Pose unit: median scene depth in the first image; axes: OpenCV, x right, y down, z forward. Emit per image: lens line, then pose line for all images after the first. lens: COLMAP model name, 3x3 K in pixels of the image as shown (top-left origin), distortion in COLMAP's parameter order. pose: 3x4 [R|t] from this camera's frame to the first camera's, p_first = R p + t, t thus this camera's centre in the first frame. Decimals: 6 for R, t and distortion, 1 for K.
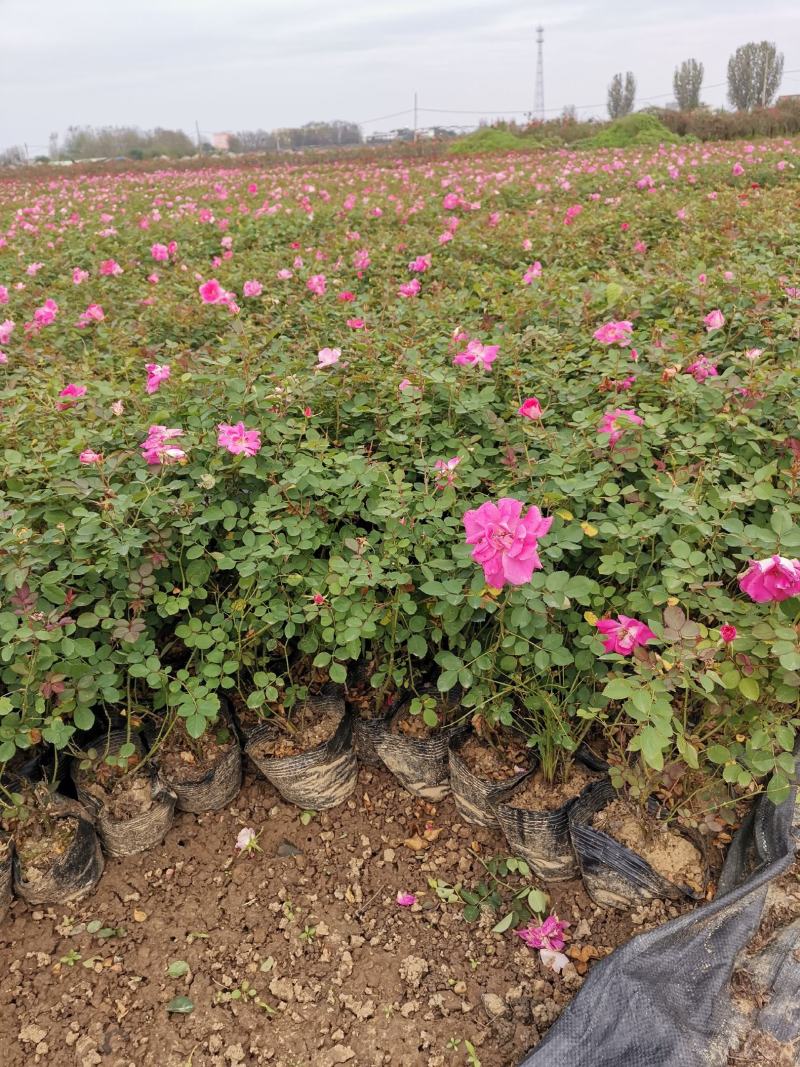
lens RADIAL K [[772.2, 0, 399.9], [0, 772.2, 532.0], [0, 0, 1]] dist [0.061652, -0.063641]
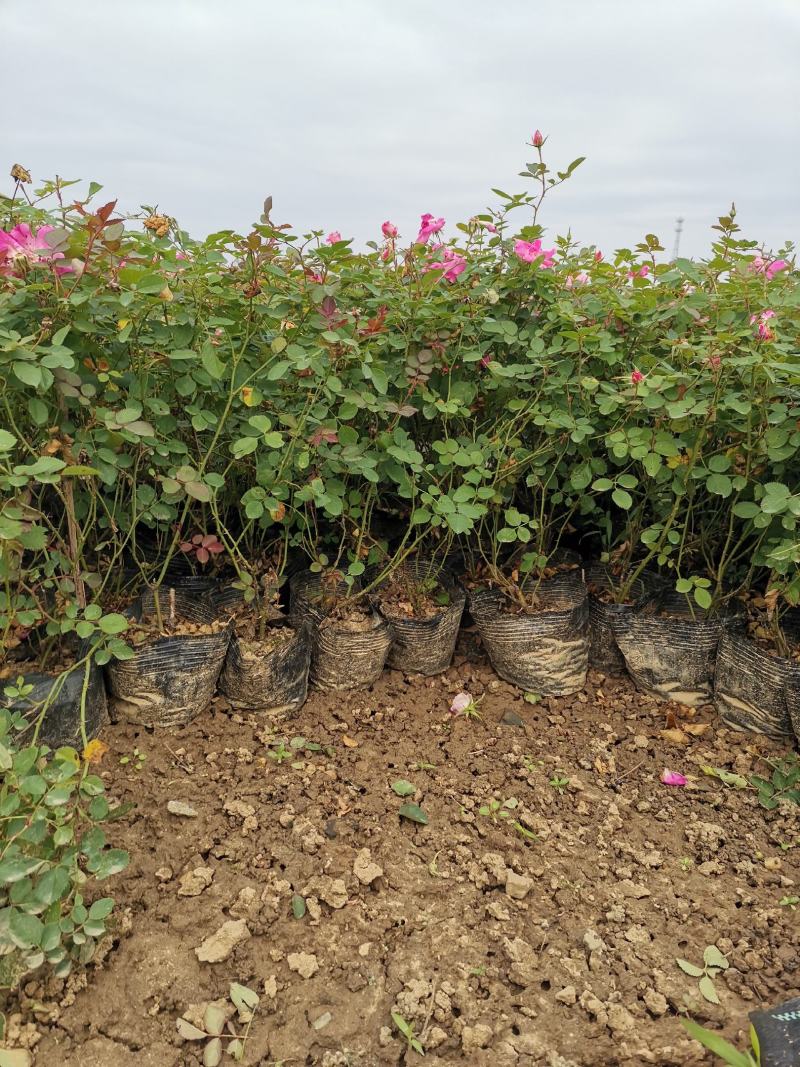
lens RADIAL K [[772.2, 0, 398.0], [0, 772.2, 538.4], [0, 0, 1]] dist [0.061652, -0.063641]
pose [[0.981050, 0.150594, -0.121909, -0.201620], [-0.168247, 0.974180, -0.150553, 0.375924], [0.096089, 0.168211, 0.981057, 0.126114]]
